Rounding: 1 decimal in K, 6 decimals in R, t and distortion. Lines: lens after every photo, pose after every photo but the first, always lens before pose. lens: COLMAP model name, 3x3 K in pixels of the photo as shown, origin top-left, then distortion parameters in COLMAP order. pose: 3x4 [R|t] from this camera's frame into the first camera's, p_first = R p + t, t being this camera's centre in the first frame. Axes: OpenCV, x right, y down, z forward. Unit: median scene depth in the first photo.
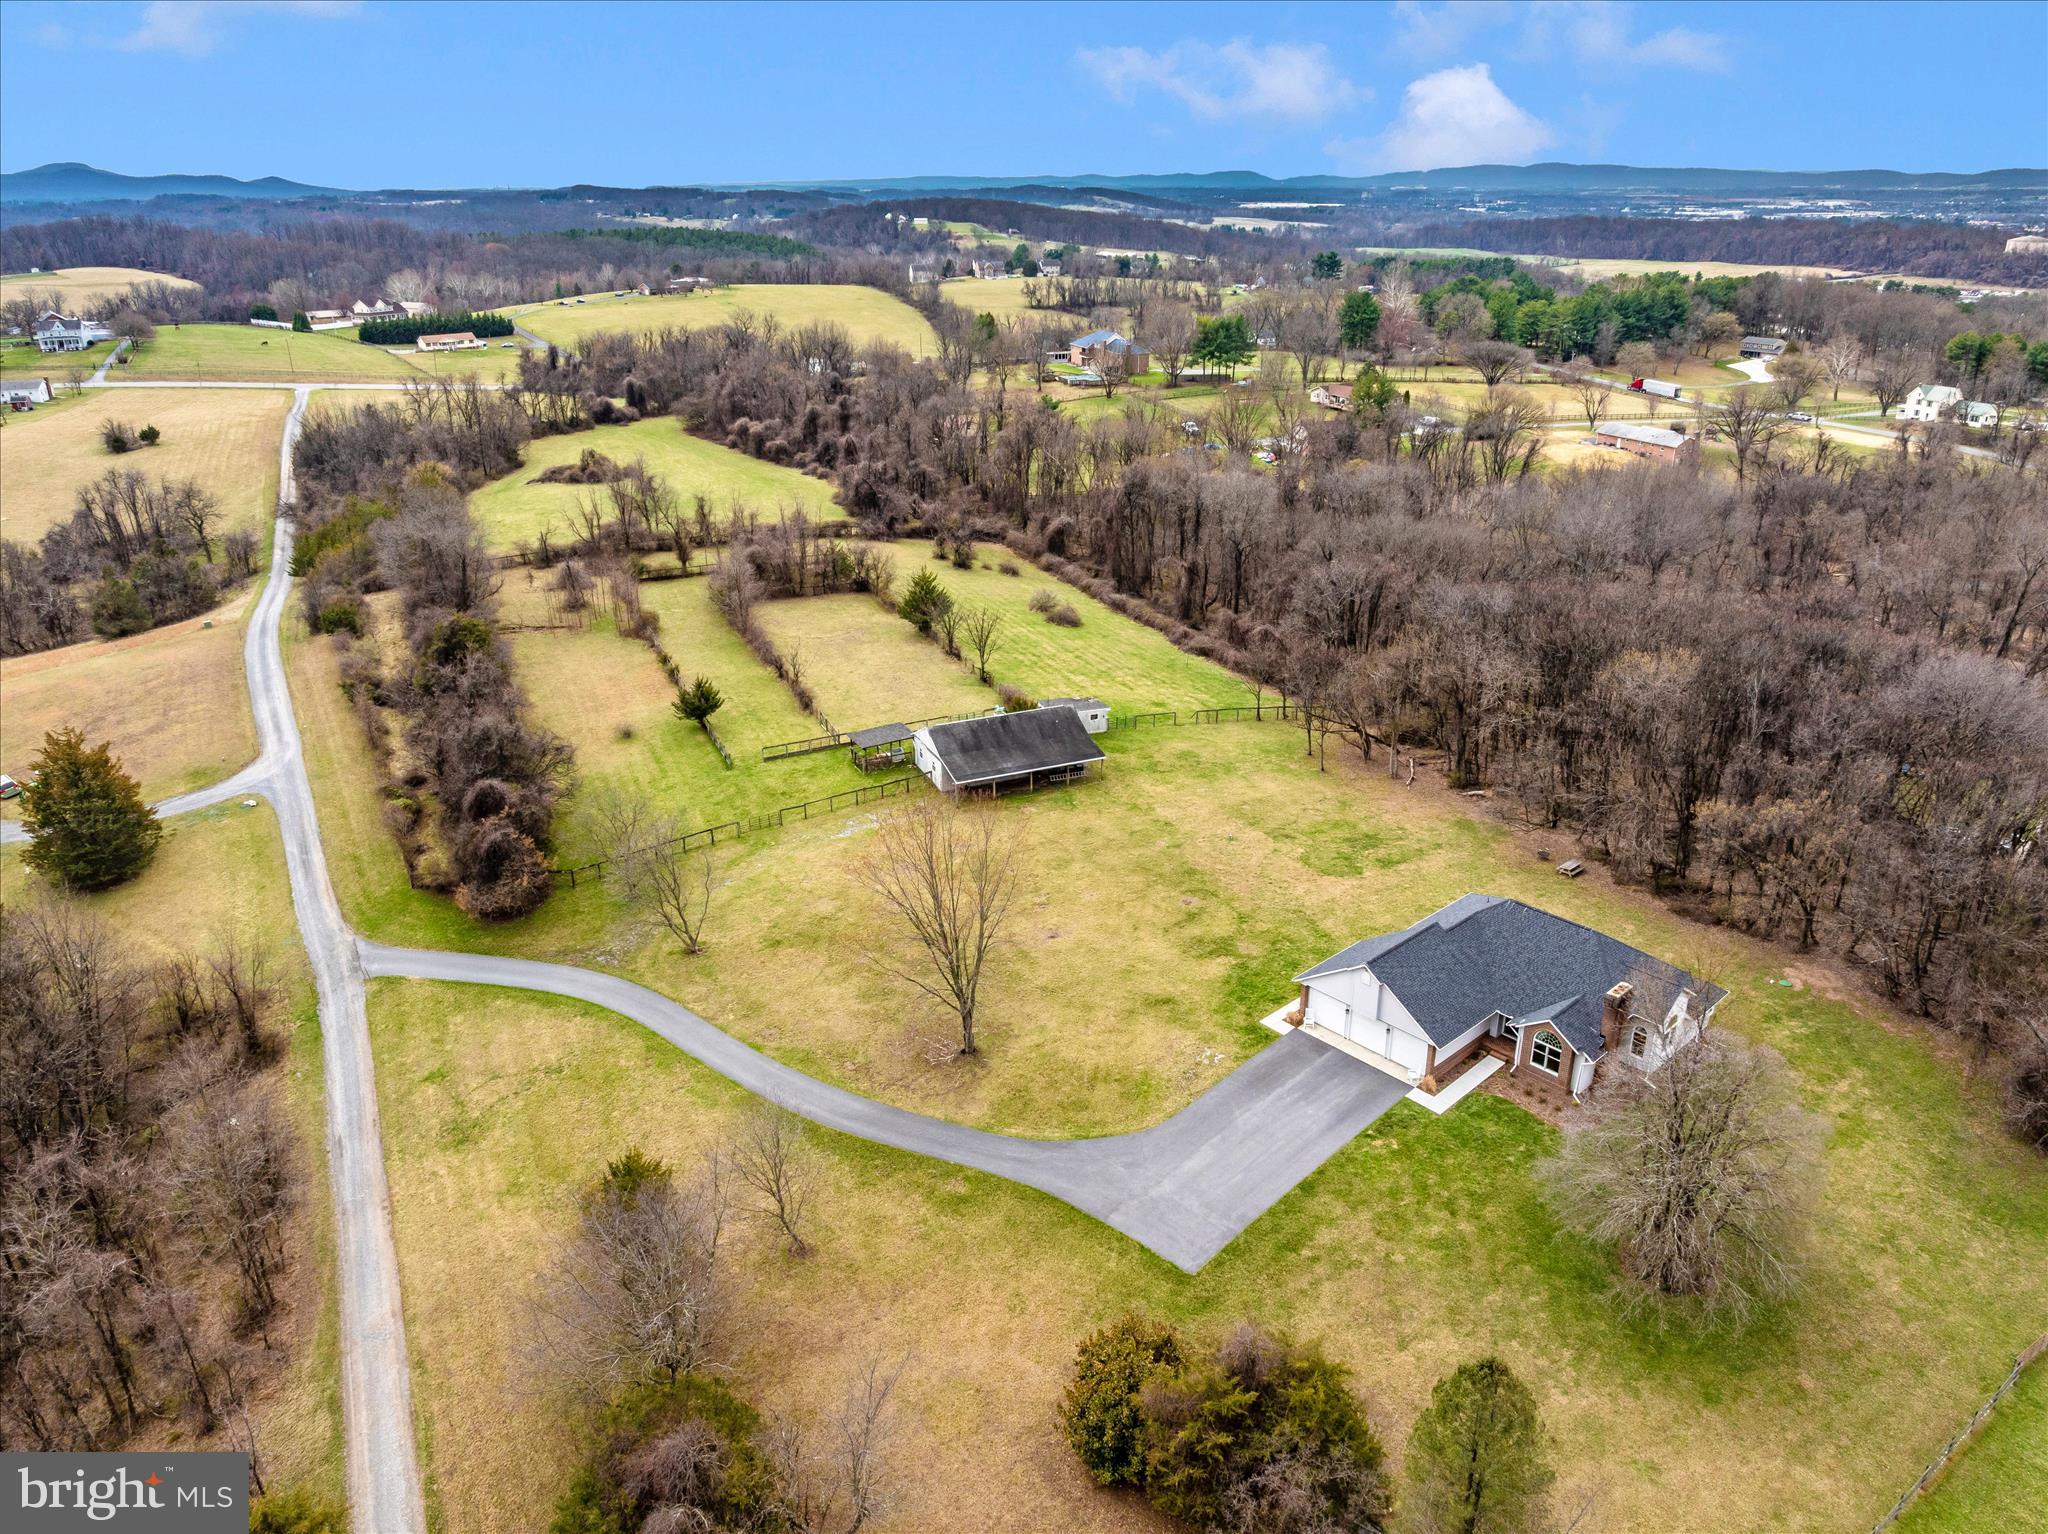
lens RADIAL K [[1412.5, 0, 1024.0], [0, 1412.5, 767.0], [0, 0, 1]] dist [-0.019672, 0.003411]
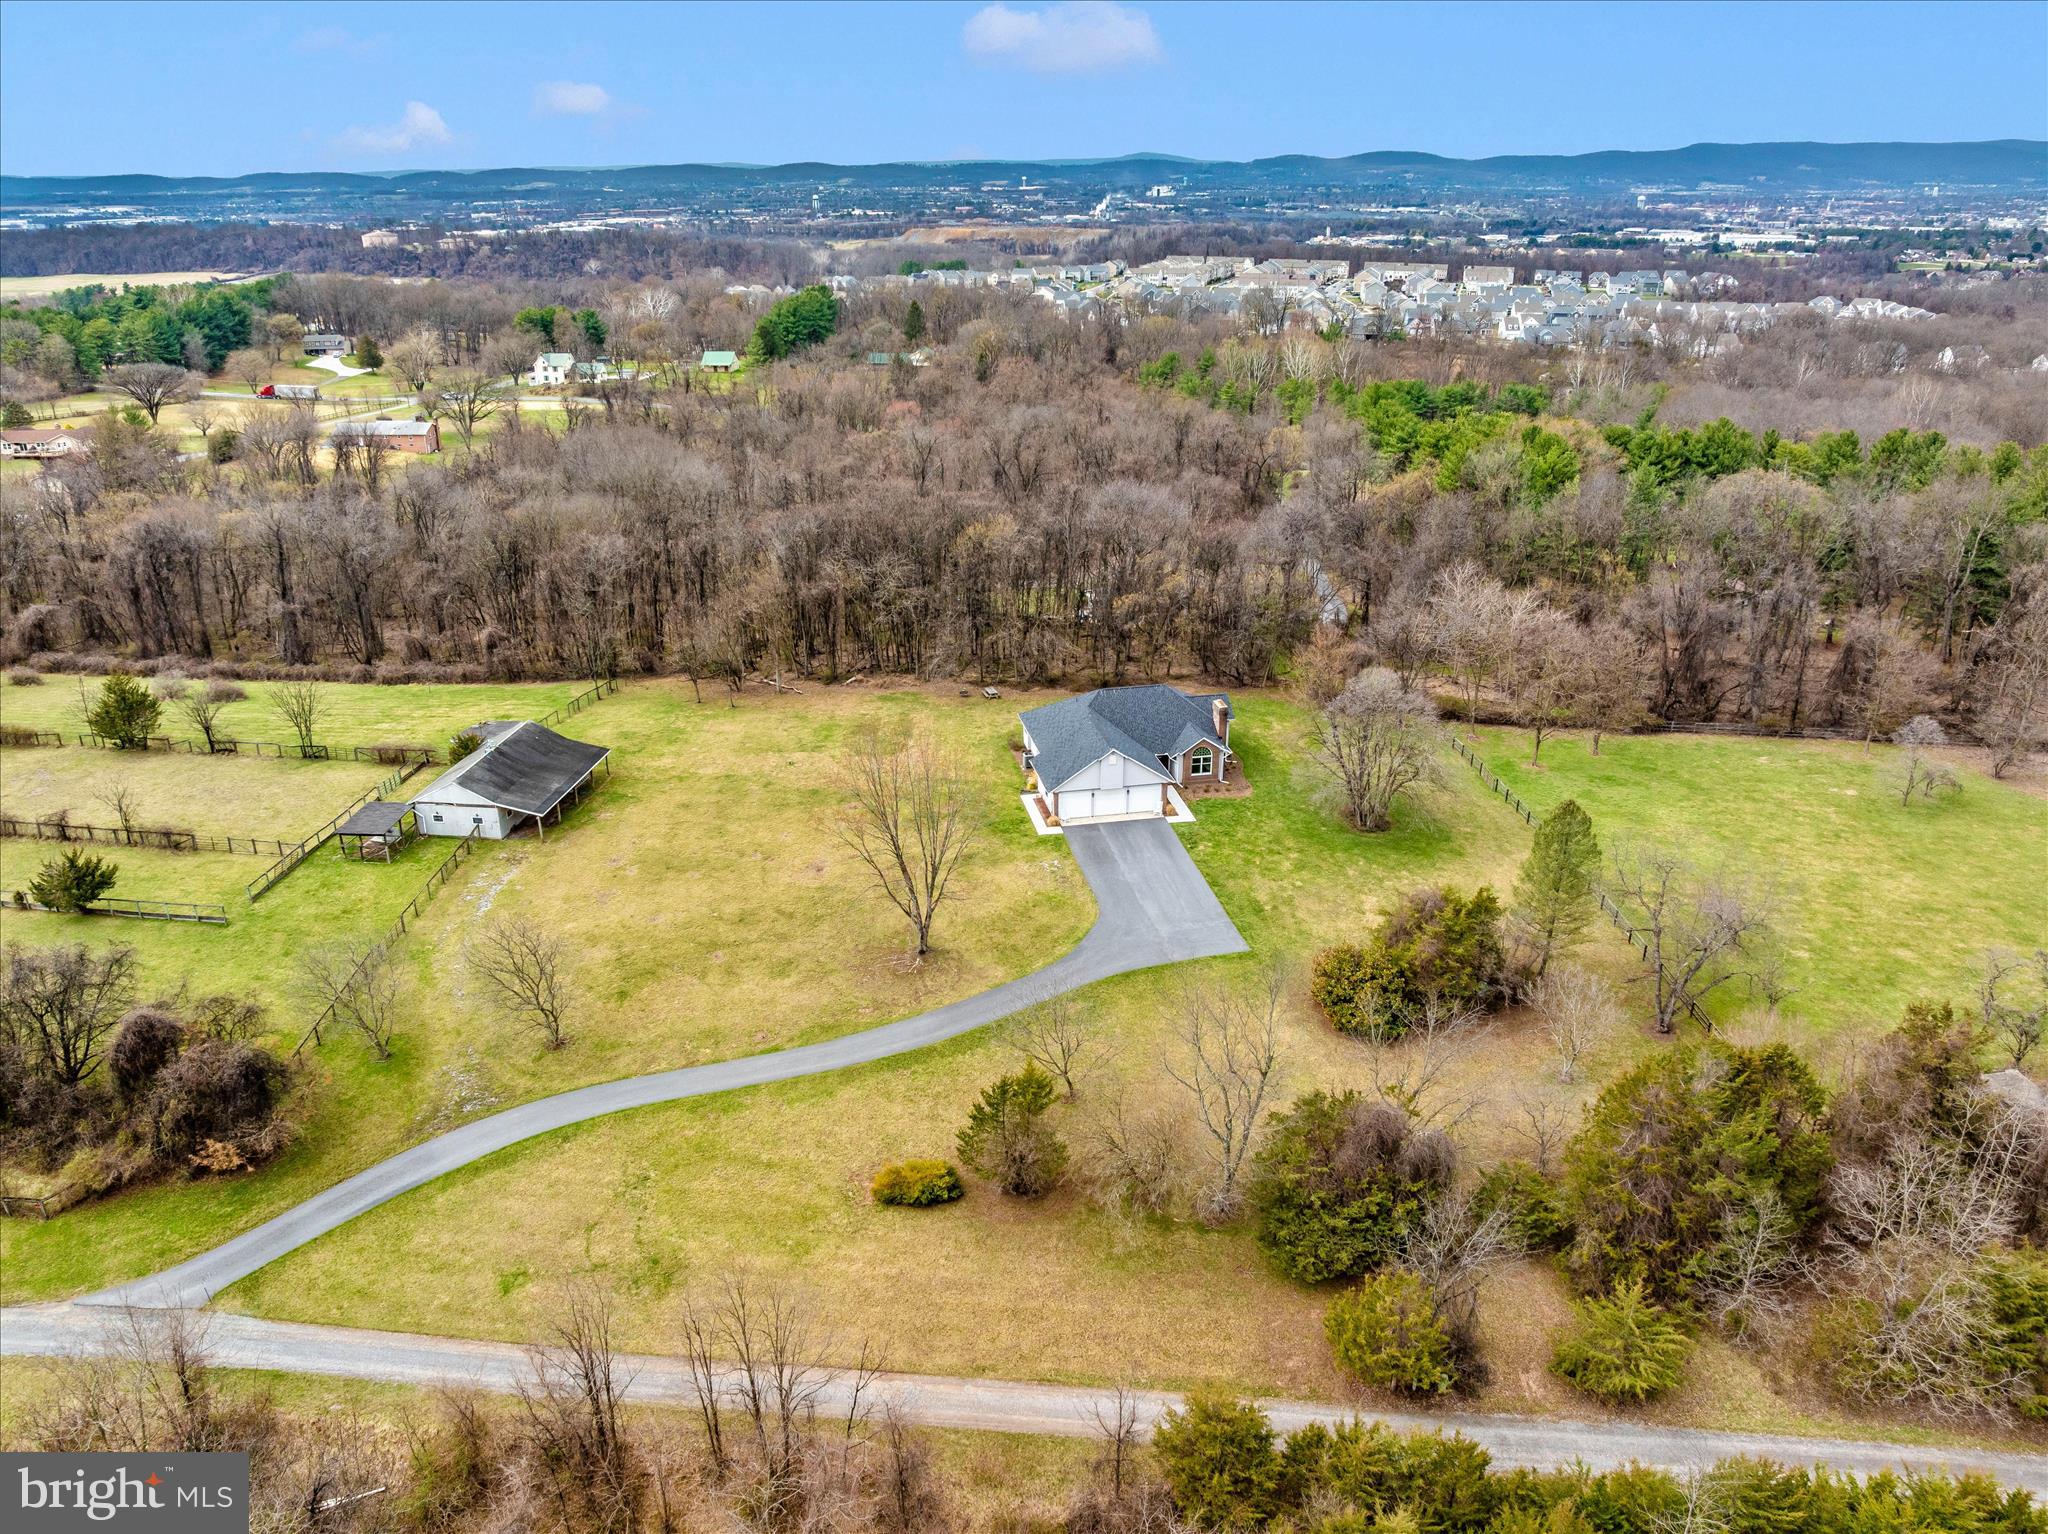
lens RADIAL K [[1412.5, 0, 1024.0], [0, 1412.5, 767.0], [0, 0, 1]] dist [-0.019672, 0.003411]
pose [[0.535315, -0.332999, 0.776241, -0.393646], [0.335127, 0.927309, 0.166694, -0.044463], [-0.775324, 0.170906, 0.608000, 0.115337]]
